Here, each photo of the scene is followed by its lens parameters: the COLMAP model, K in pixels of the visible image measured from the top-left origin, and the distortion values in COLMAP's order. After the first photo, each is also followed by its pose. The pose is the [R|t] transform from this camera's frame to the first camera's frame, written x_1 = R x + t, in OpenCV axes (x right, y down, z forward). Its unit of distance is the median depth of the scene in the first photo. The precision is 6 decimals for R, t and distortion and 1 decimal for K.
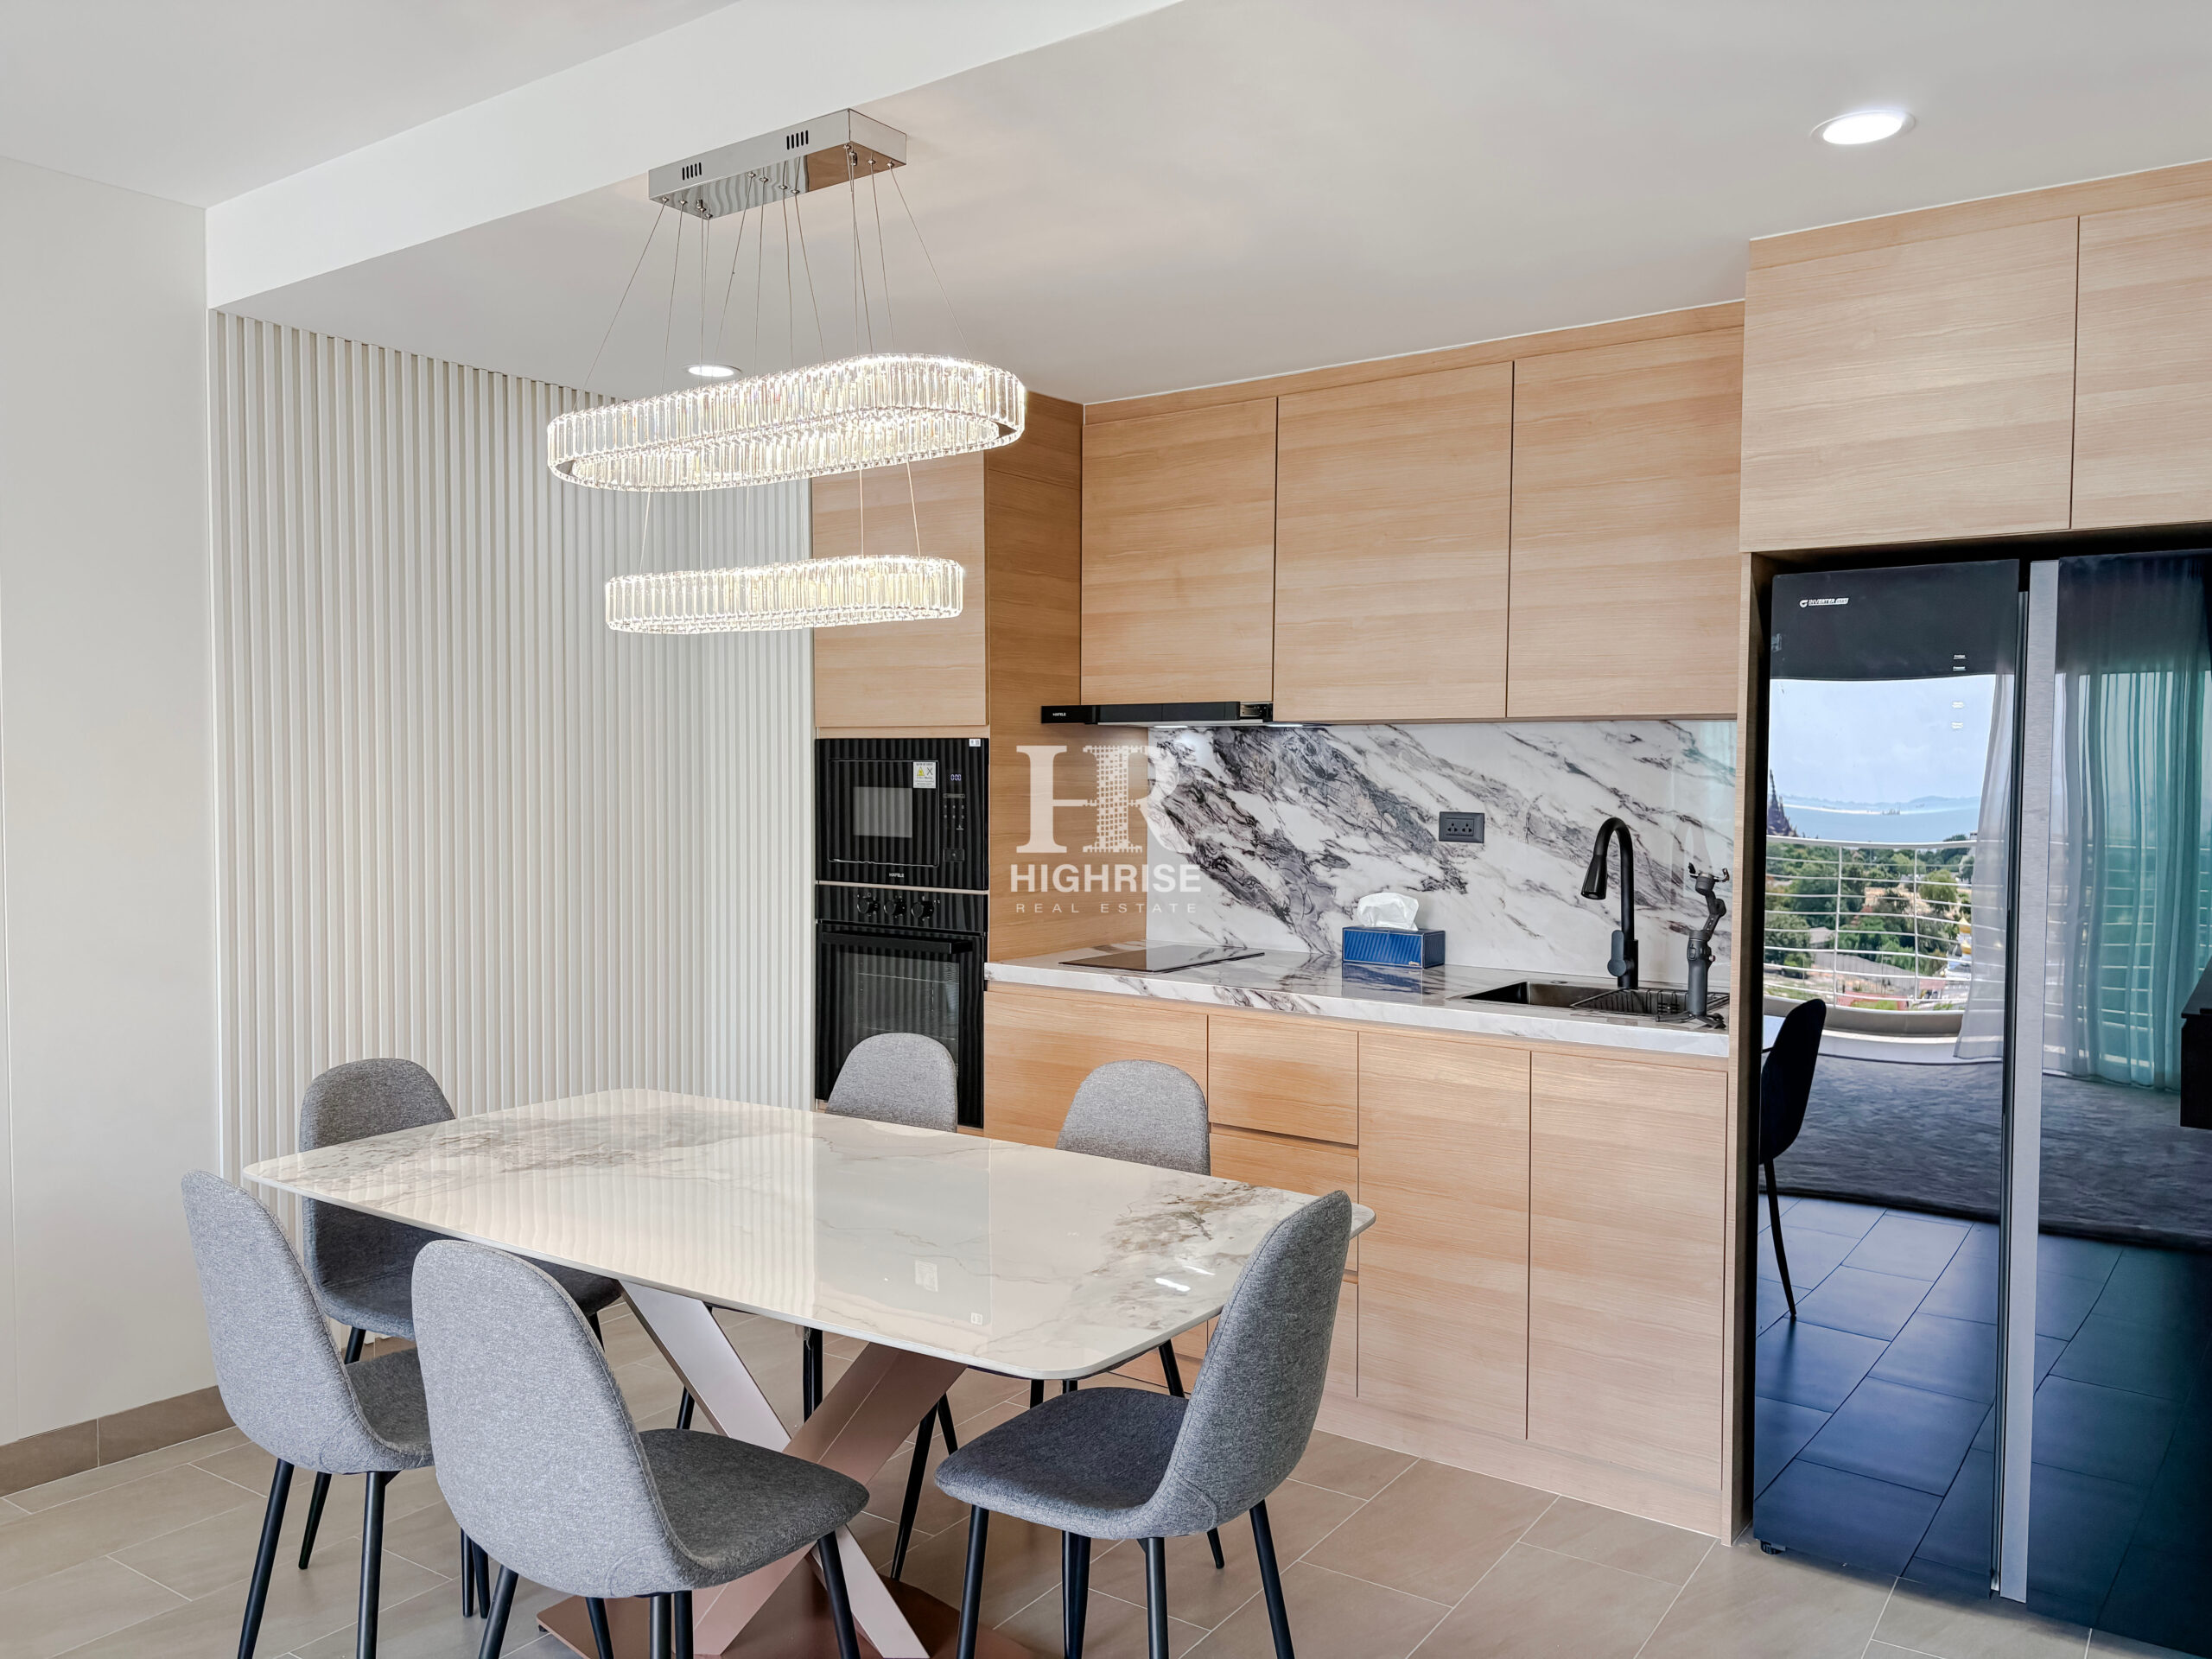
lens RADIAL K [[1673.2, 0, 1102.9], [0, 1673.2, 838.5], [0, 0, 1]] dist [0.063488, -0.006751]
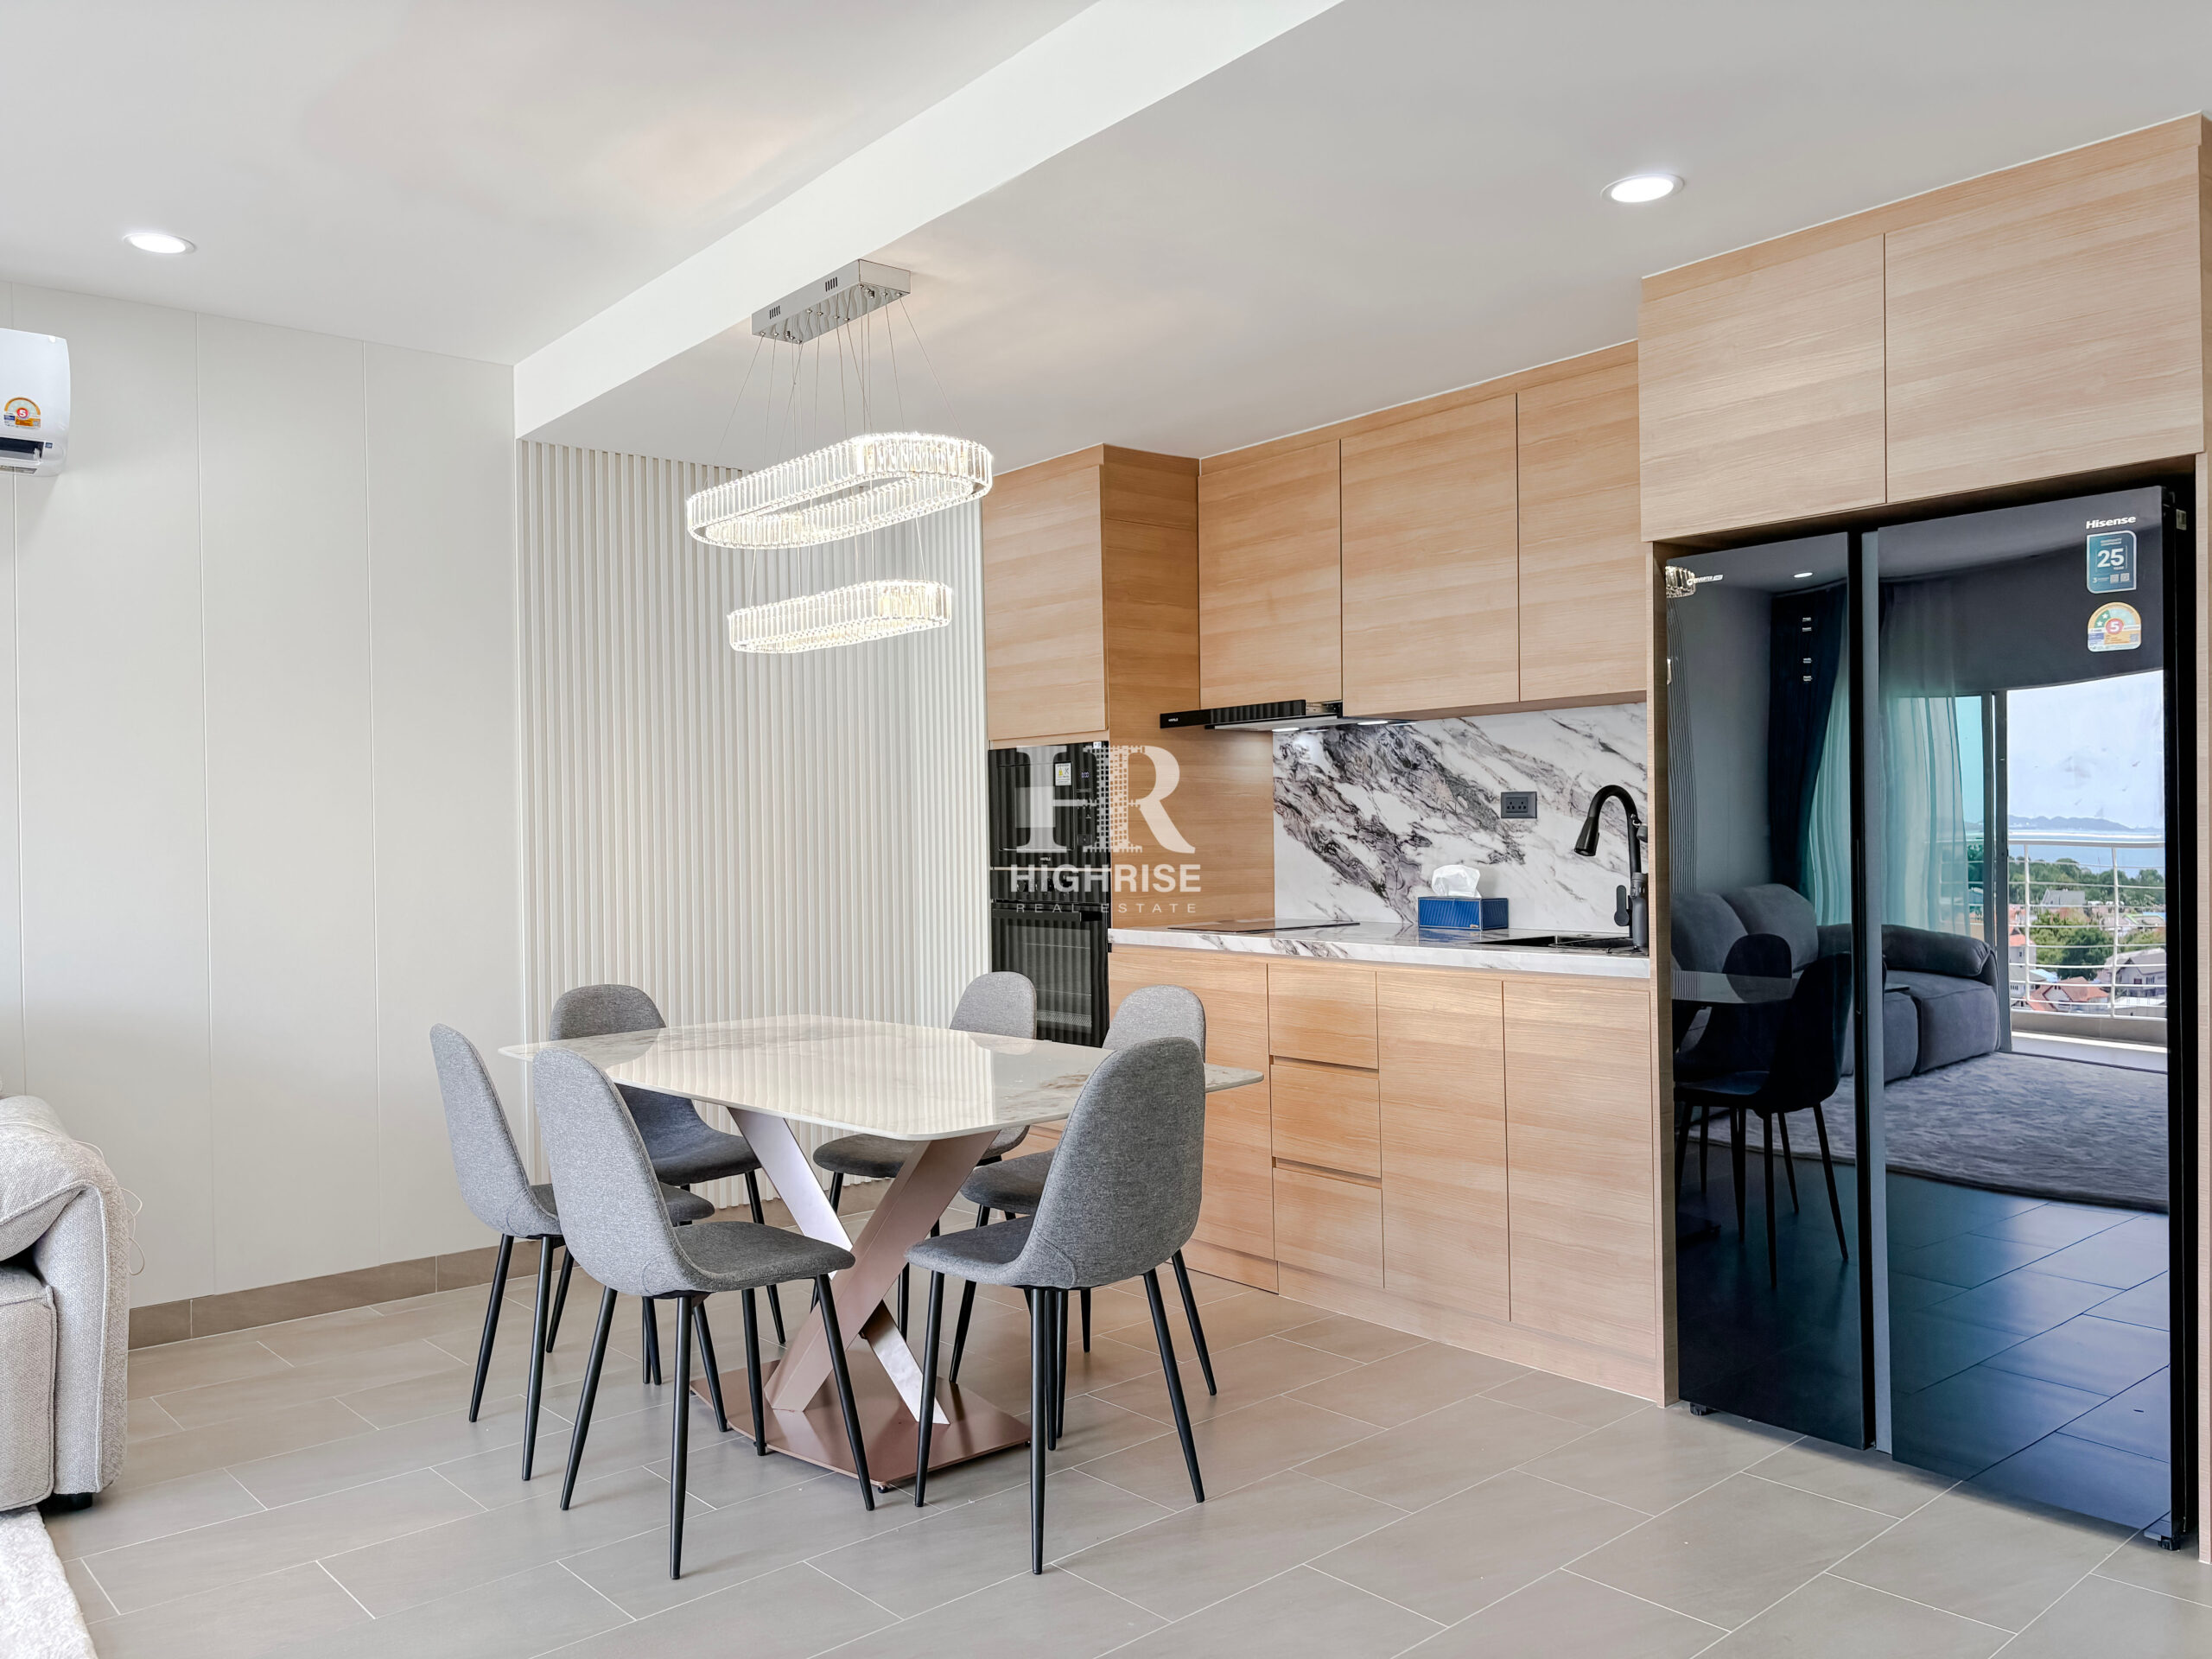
lens RADIAL K [[1674.9, 0, 1106.0], [0, 1674.9, 829.5], [0, 0, 1]] dist [0.080898, -0.002487]
pose [[0.970029, -0.020478, -0.242126, 0.217954], [0.010037, 0.998969, -0.044276, 0.056555], [0.242783, 0.040519, 0.969234, -0.157835]]
